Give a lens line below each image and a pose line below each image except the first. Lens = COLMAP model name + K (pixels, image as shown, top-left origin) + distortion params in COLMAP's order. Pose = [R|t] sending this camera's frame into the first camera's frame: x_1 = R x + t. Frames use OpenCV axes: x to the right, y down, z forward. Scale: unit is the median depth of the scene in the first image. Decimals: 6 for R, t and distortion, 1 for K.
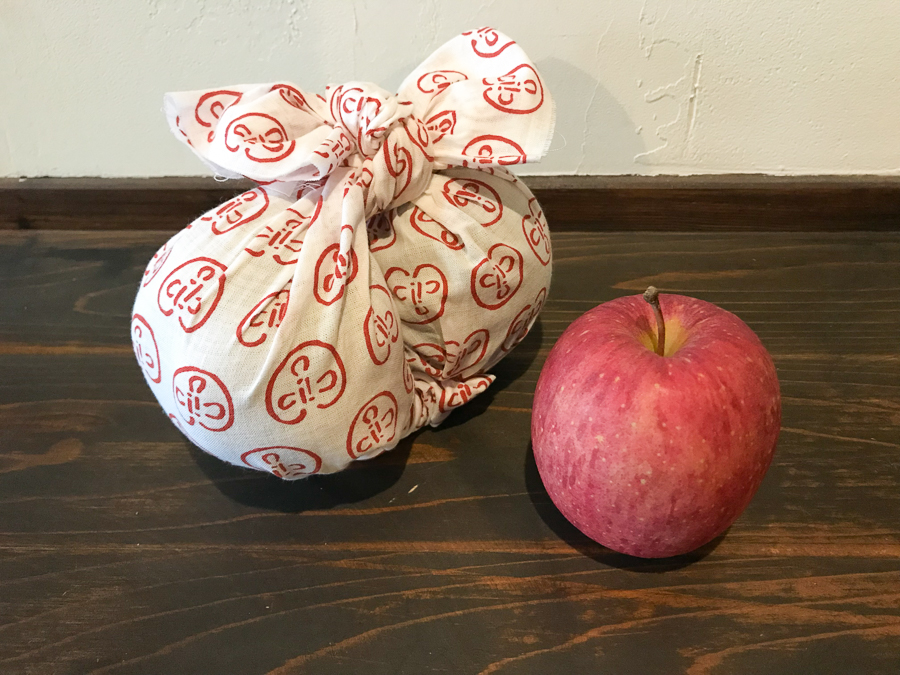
lens RADIAL K [[751.1, 0, 450.0], [0, 751.1, 337.5], [0, 0, 1]] dist [-0.004027, 0.002500]
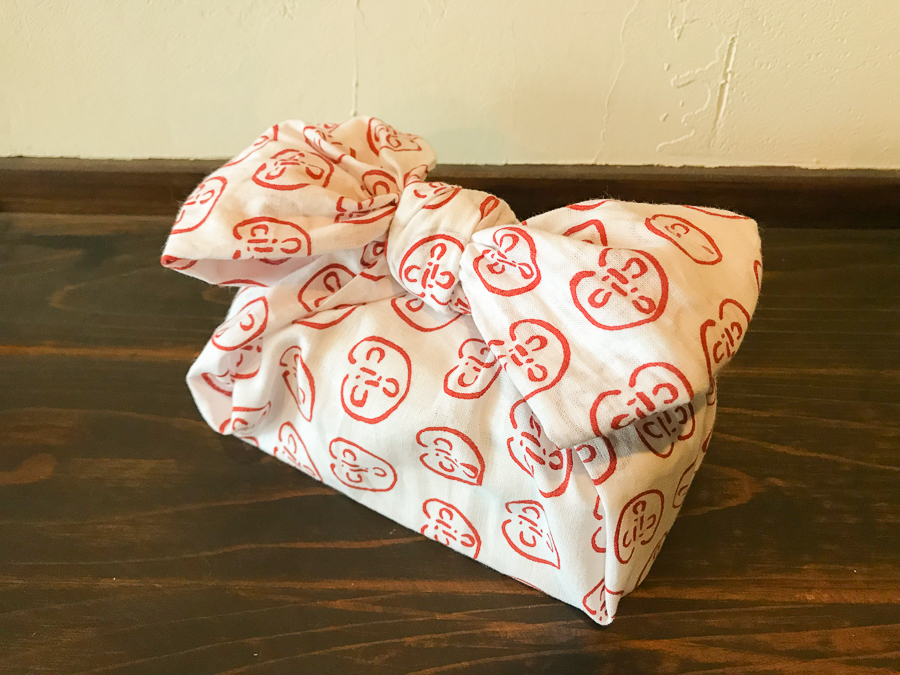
lens RADIAL K [[755.0, 0, 450.0], [0, 755.0, 337.5], [0, 0, 1]] dist [-0.007450, 0.002041]
pose [[0.999879, 0.014864, 0.004642, -0.015676], [-0.015068, 0.998758, 0.047493, -0.068038], [-0.003930, -0.047558, 0.998861, 0.095018]]
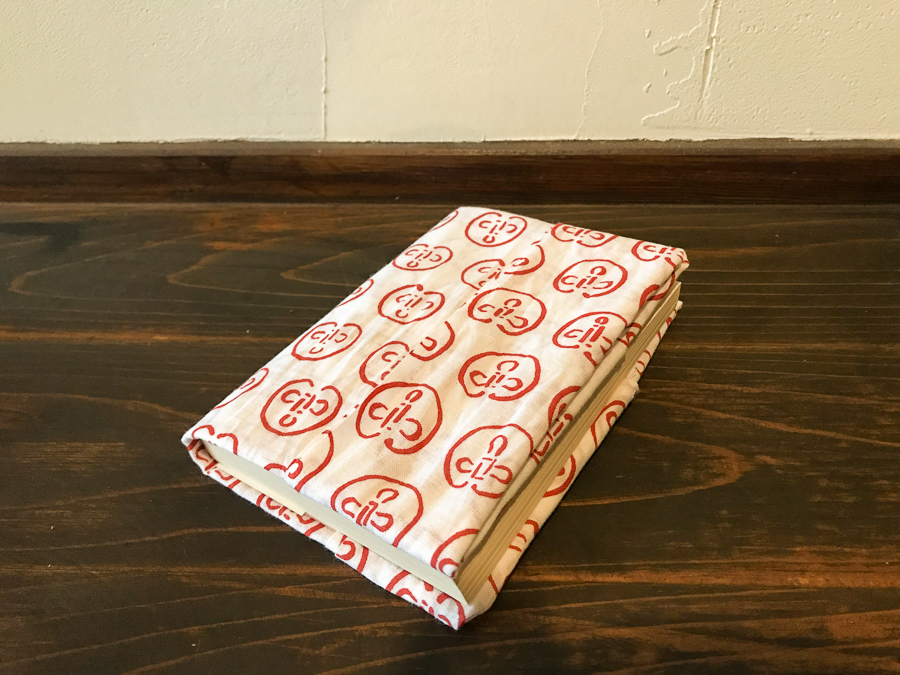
lens RADIAL K [[751.1, 0, 450.0], [0, 751.1, 337.5], [0, 0, 1]] dist [-0.004027, 0.002500]
pose [[0.999887, 0.003668, -0.014579, 0.050311], [-0.003353, 0.999761, 0.021607, -0.002511], [0.014655, -0.021555, 0.999660, 0.162287]]
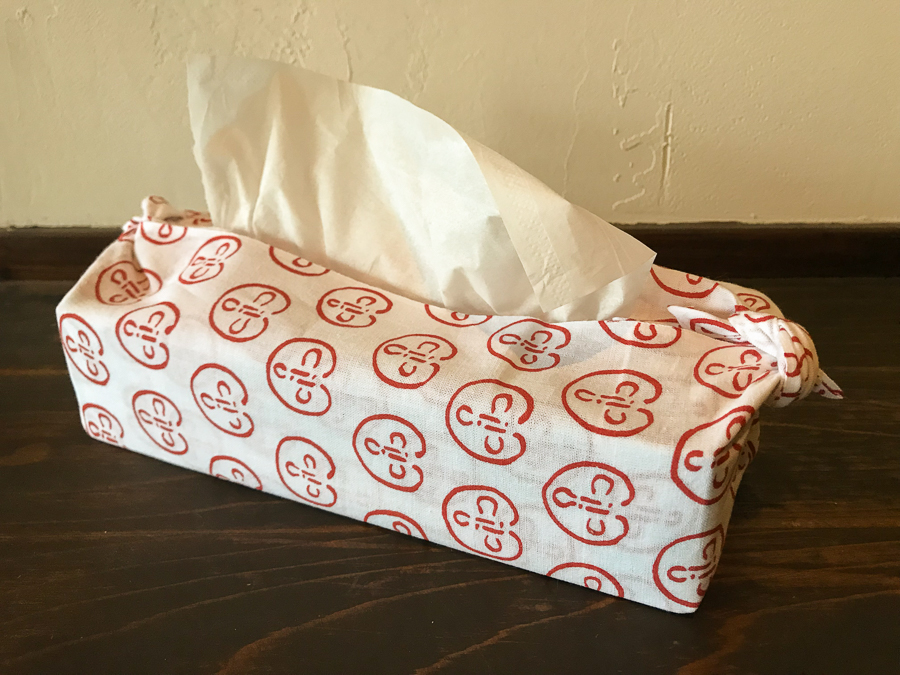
lens RADIAL K [[755.0, 0, 450.0], [0, 755.0, 337.5], [0, 0, 1]] dist [-0.007450, 0.002041]
pose [[0.999218, -0.001738, 0.039510, -0.035601], [0.010574, 0.974401, -0.224568, 0.258414], [-0.038108, 0.224810, 0.973657, 0.044710]]
